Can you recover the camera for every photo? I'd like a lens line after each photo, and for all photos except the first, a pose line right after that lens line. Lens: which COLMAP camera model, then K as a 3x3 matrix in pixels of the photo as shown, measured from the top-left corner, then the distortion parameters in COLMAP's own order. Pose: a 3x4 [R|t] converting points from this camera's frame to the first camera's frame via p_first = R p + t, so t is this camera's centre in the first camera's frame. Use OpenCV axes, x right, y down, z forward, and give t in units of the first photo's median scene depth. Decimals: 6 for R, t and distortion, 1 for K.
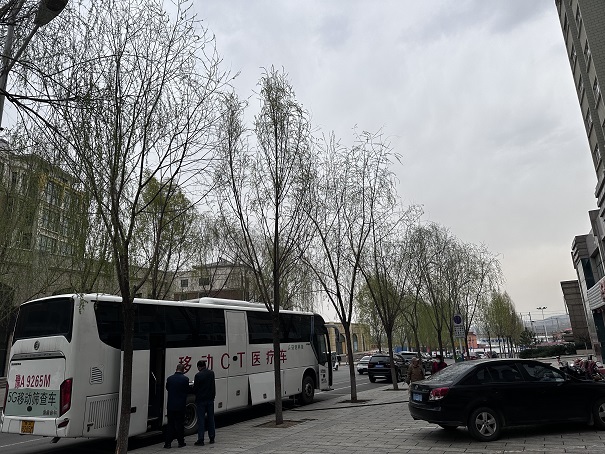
lens RADIAL K [[438.4, 0, 302.5], [0, 438.4, 227.0], [0, 0, 1]] dist [0.048306, 0.000954]
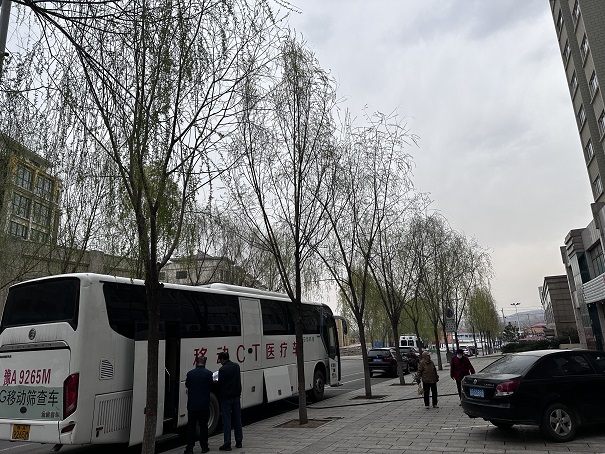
lens RADIAL K [[428.7, 0, 302.5], [0, 428.7, 227.0], [0, 0, 1]] dist [0.048449, -0.005028]
pose [[0.998171, 0.011726, 0.059302, -0.099749], [-0.011829, 0.999929, 0.001382, 0.040864], [-0.059282, -0.002081, 0.998239, 0.110517]]
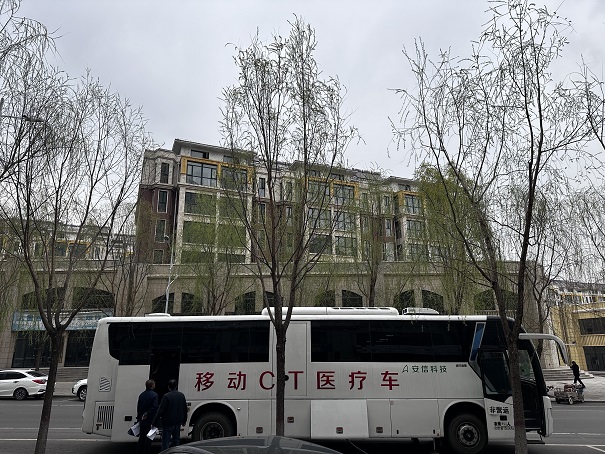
lens RADIAL K [[438.4, 0, 302.5], [0, 438.4, 227.0], [0, 0, 1]] dist [0.048306, 0.000954]
pose [[0.500890, -0.186114, -0.845264, 0.634437], [0.206624, 0.974082, -0.092035, 0.095906], [0.840486, -0.128552, 0.526363, 0.604328]]
